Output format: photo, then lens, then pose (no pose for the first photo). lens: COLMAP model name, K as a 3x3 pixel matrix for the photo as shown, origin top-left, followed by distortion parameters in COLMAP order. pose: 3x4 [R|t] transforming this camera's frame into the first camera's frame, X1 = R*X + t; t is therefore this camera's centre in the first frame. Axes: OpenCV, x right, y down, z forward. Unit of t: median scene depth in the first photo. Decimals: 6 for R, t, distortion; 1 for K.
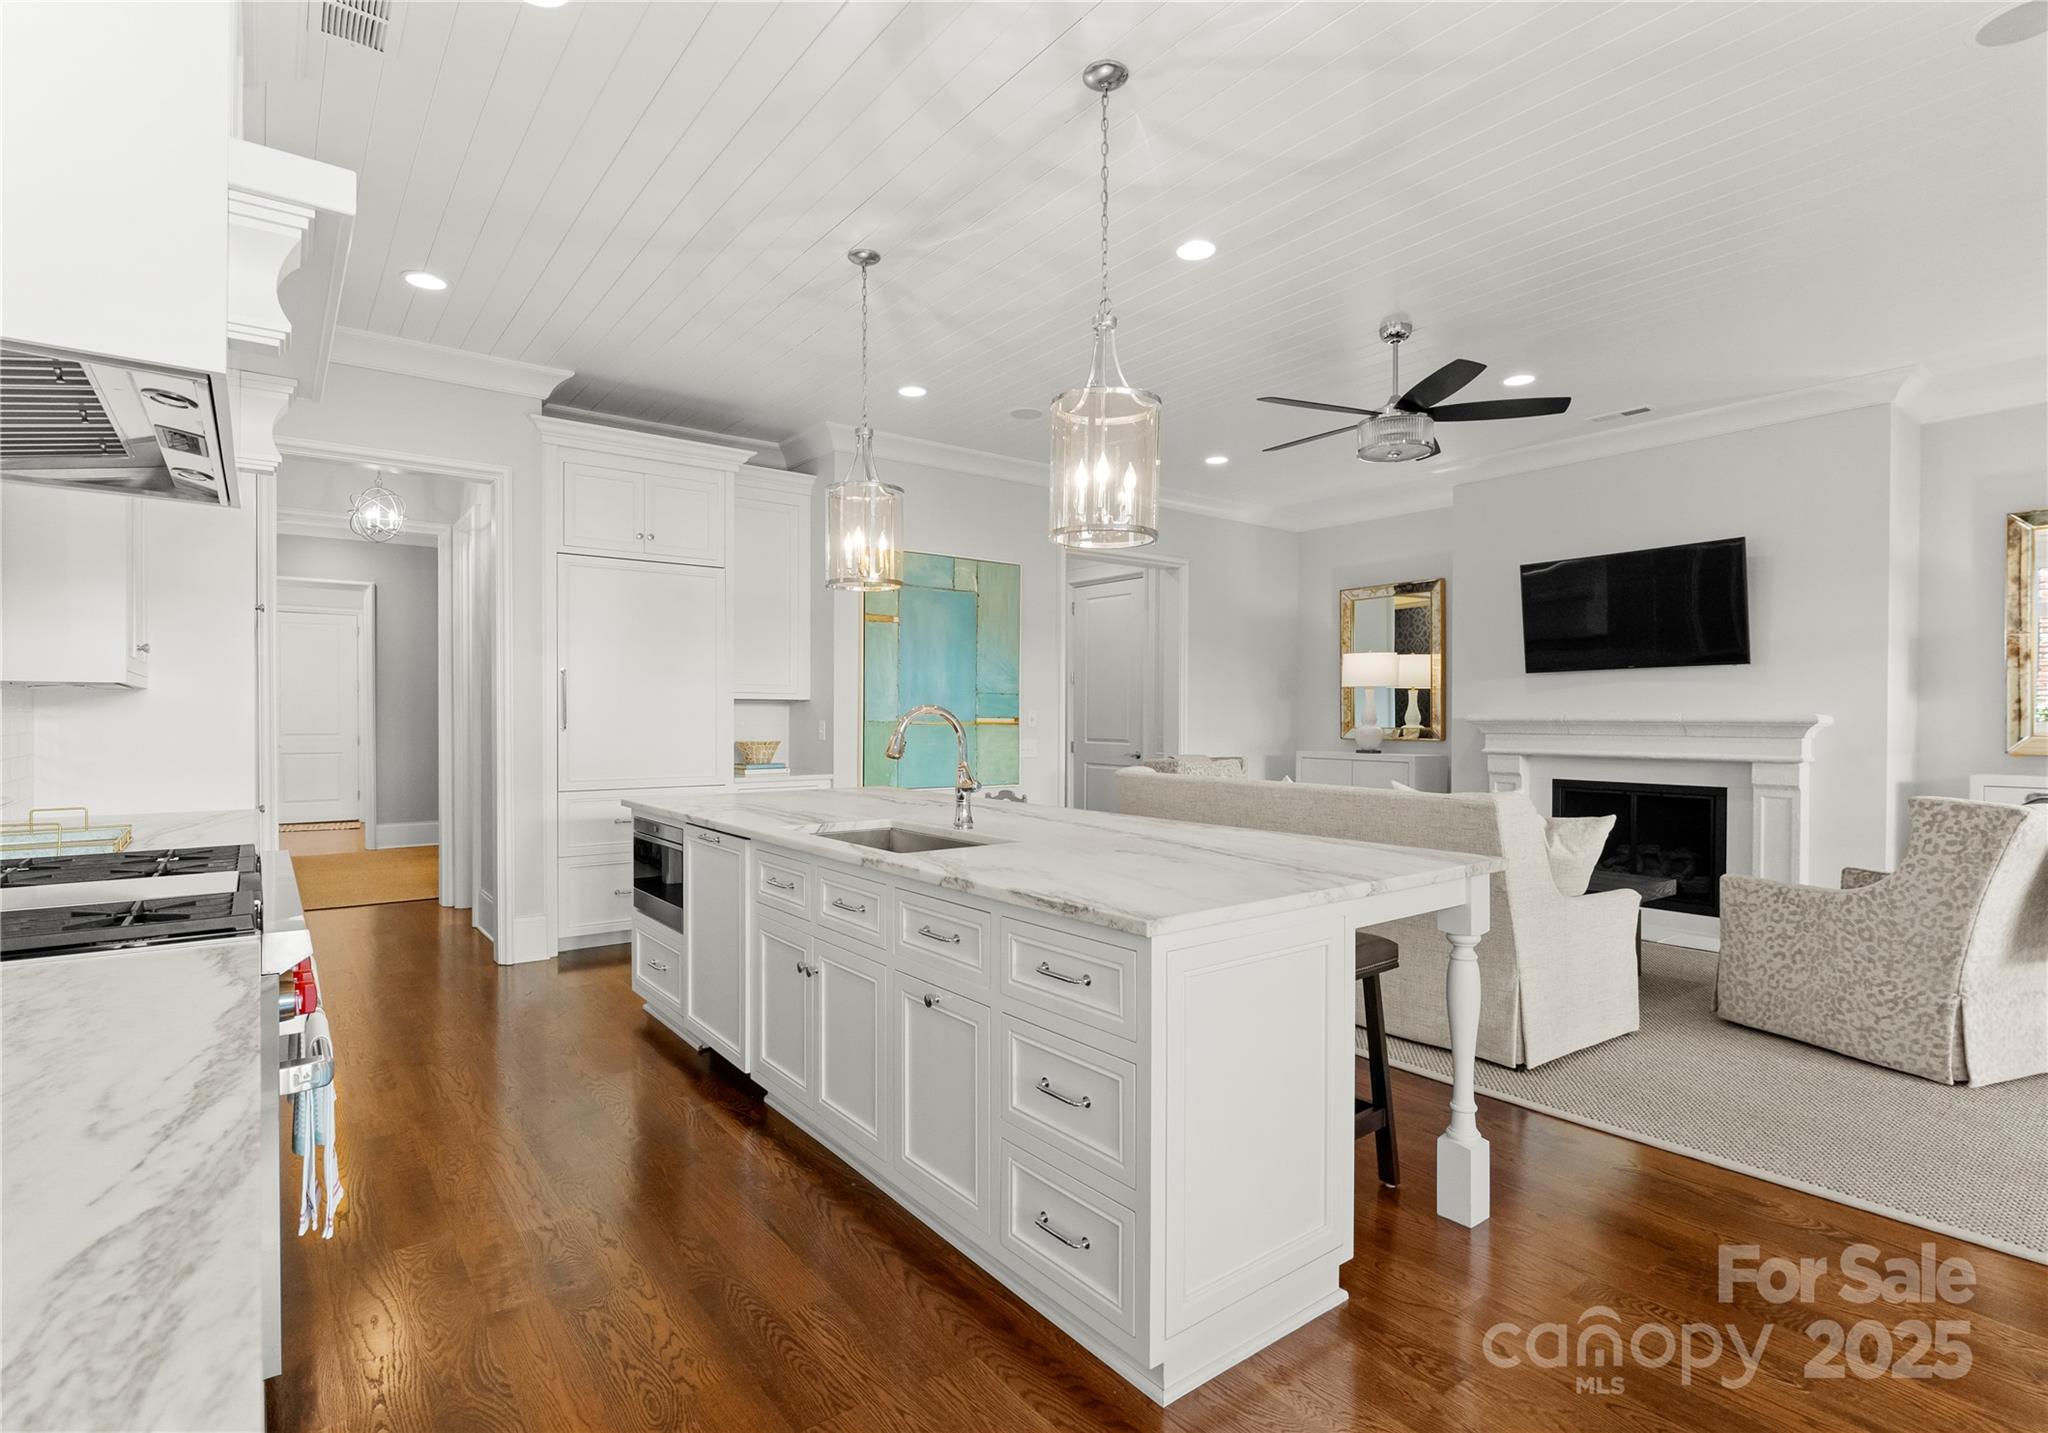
lens RADIAL K [[988.5, 0, 1014.2], [0, 988.5, 755.0], [0, 0, 1]] dist [0.001589, 0.000087]
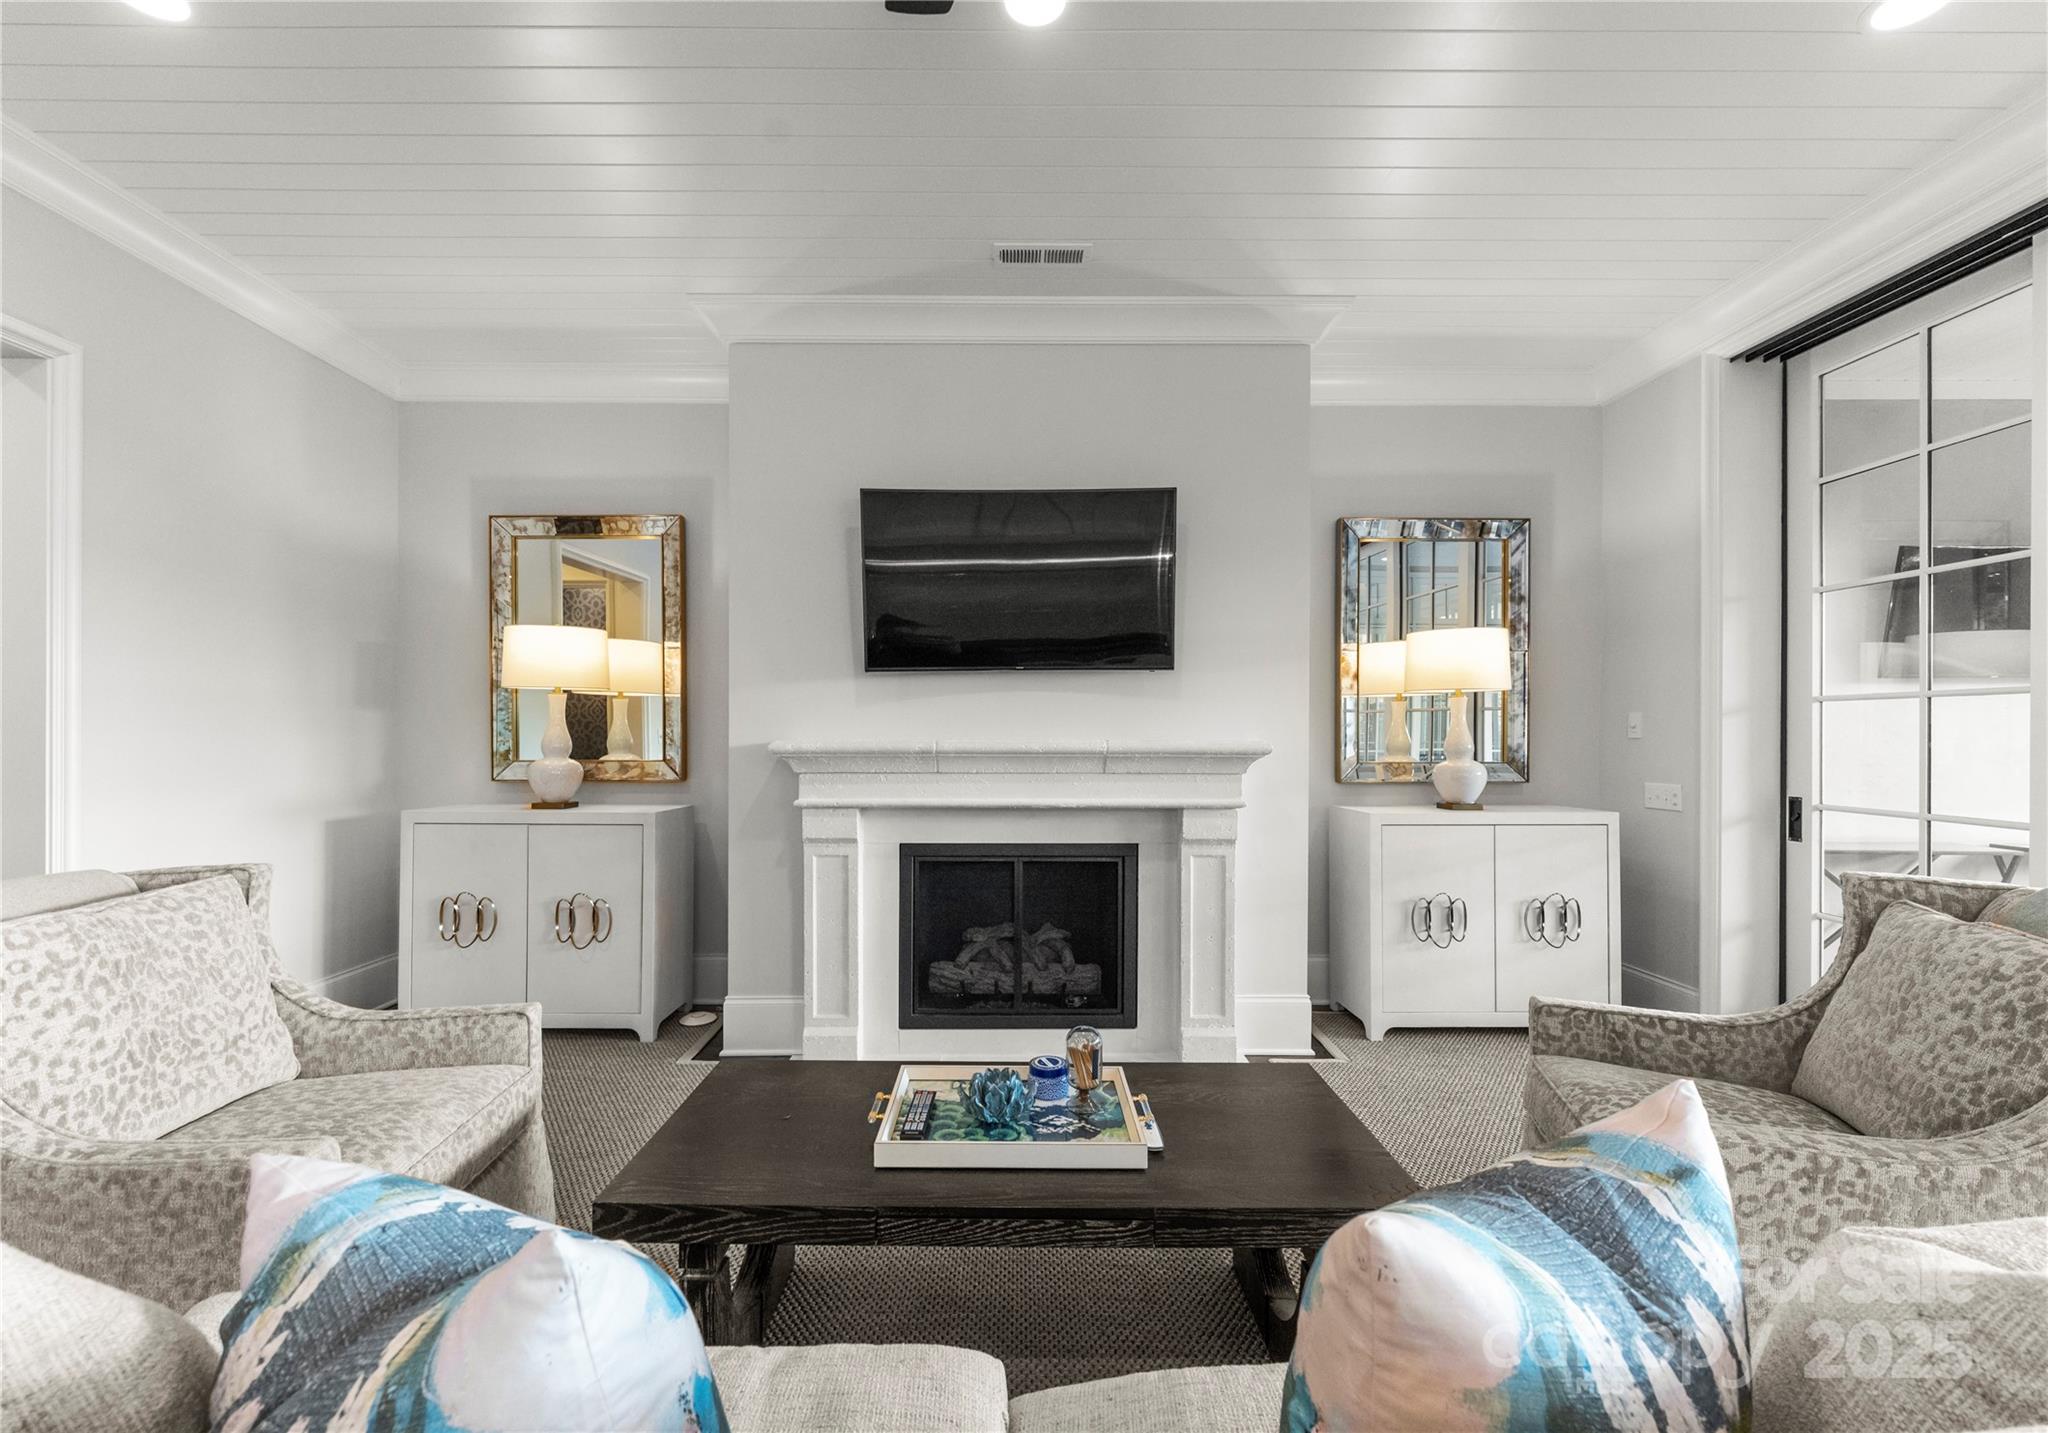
lens RADIAL K [[863.3, 0, 1009.3], [0, 863.3, 723.8], [0, 0, 1]] dist [-0.002564, -0.000548]
pose [[0.603105, 0.006341, 0.797637, 0.168906], [0.030643, 0.999046, -0.031112, -0.035342], [-0.797073, 0.043206, 0.602335, 0.680447]]
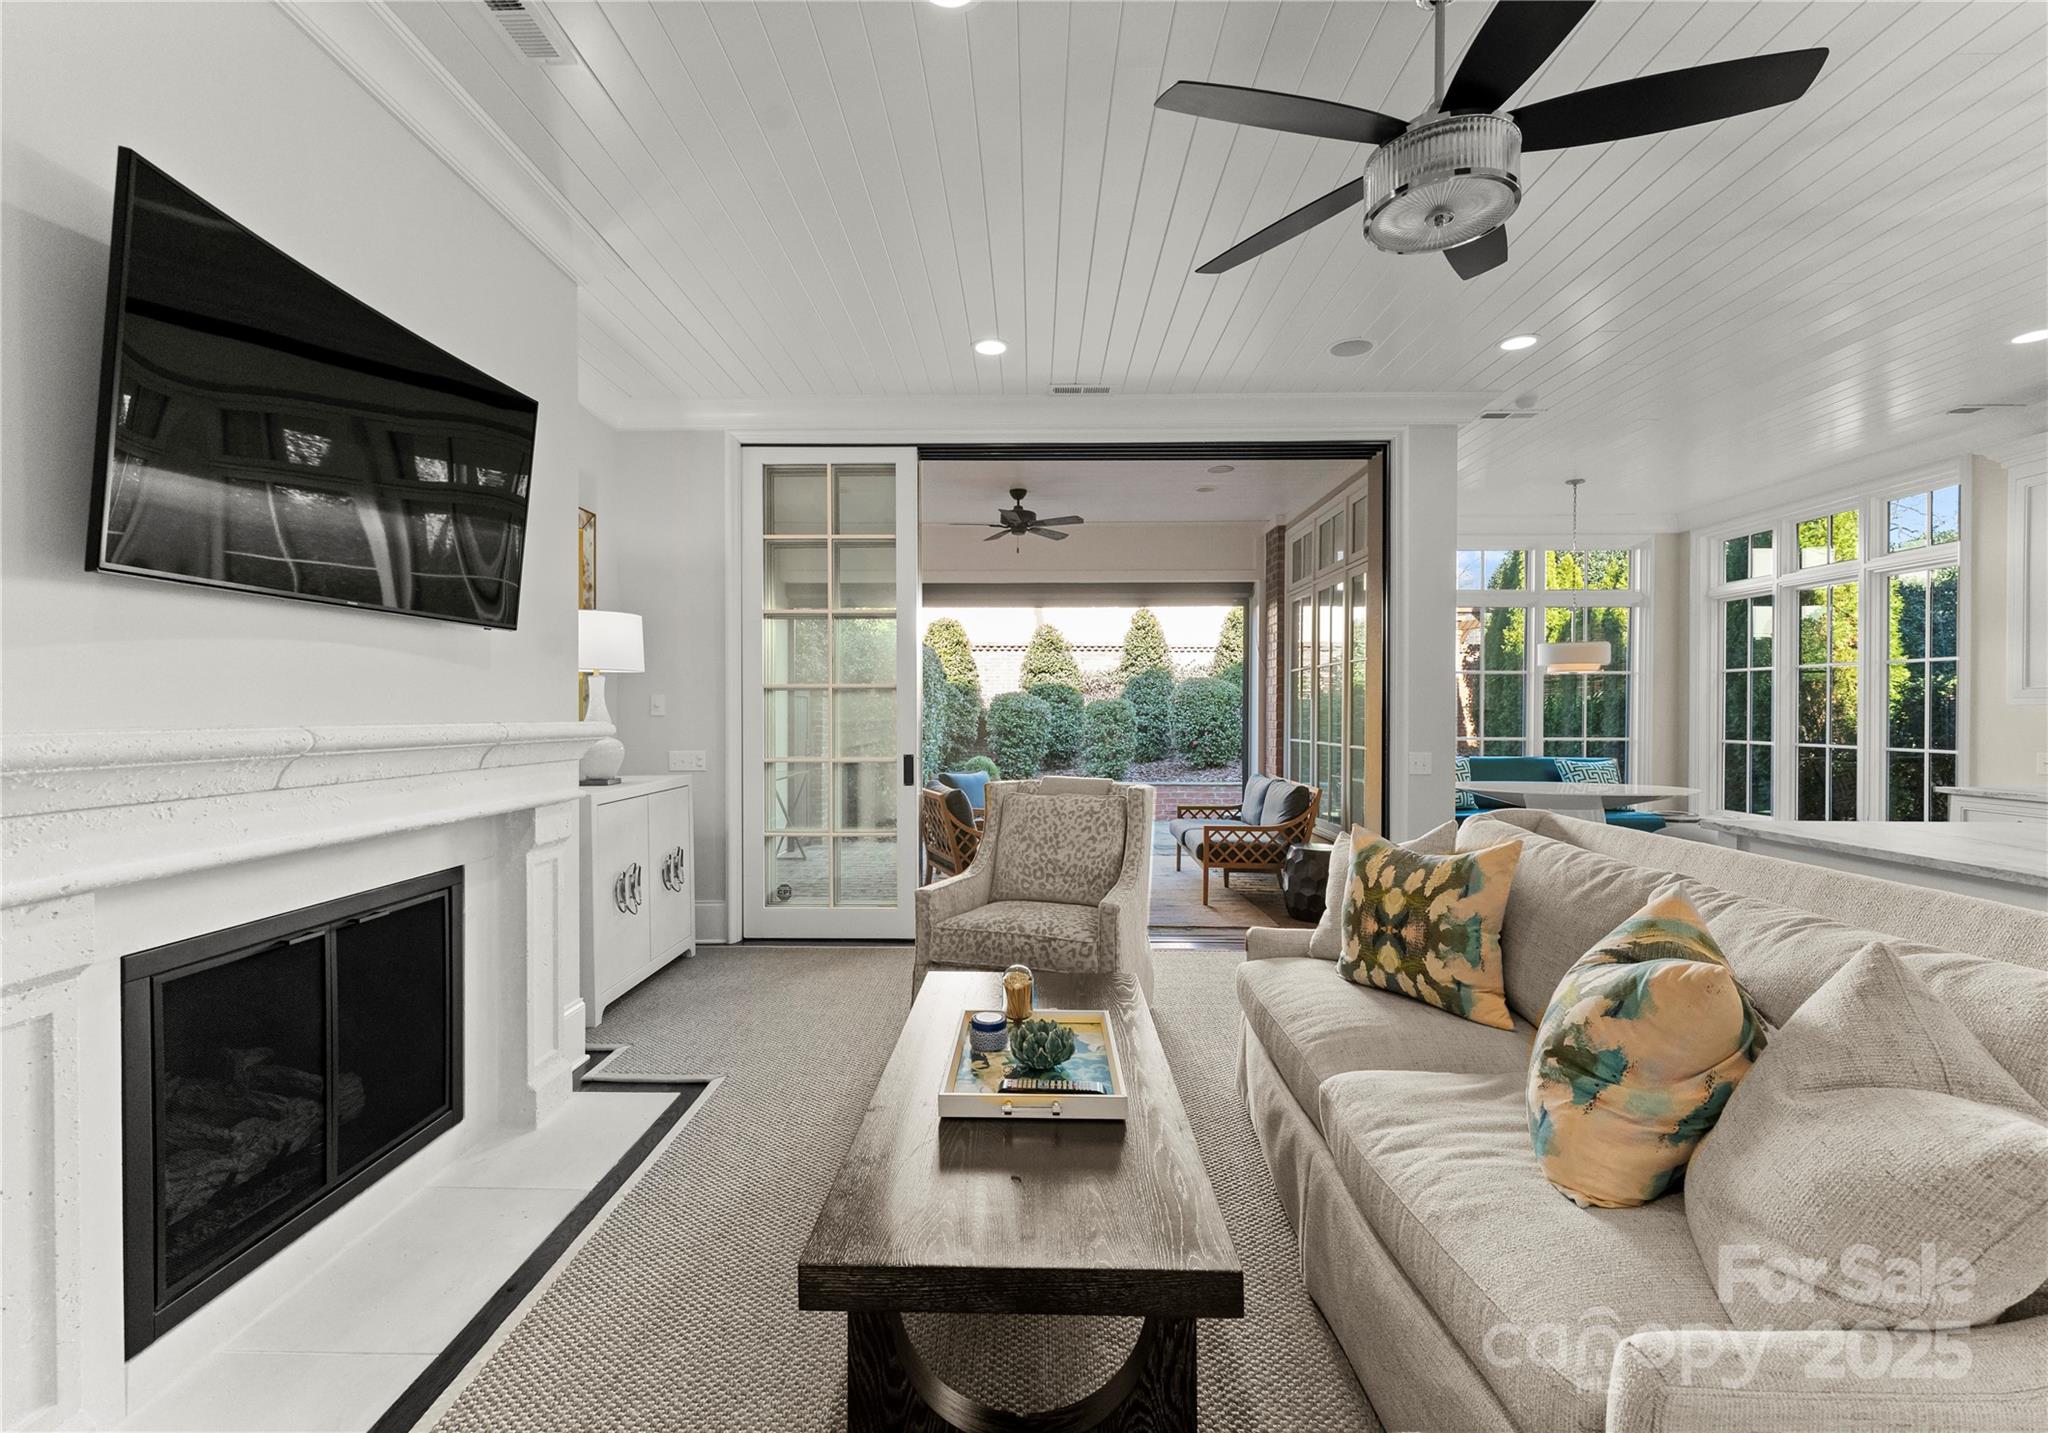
lens RADIAL K [[887.1, 0, 1016.2], [0, 887.1, 720.8], [0, 0, 1]] dist [-0.000875, -0.000355]
pose [[-0.781238, -0.008832, 0.624171, 0.206349], [0.024286, 0.998713, 0.044530, -0.053675], [-0.623761, 0.049947, -0.780018, 1.145710]]
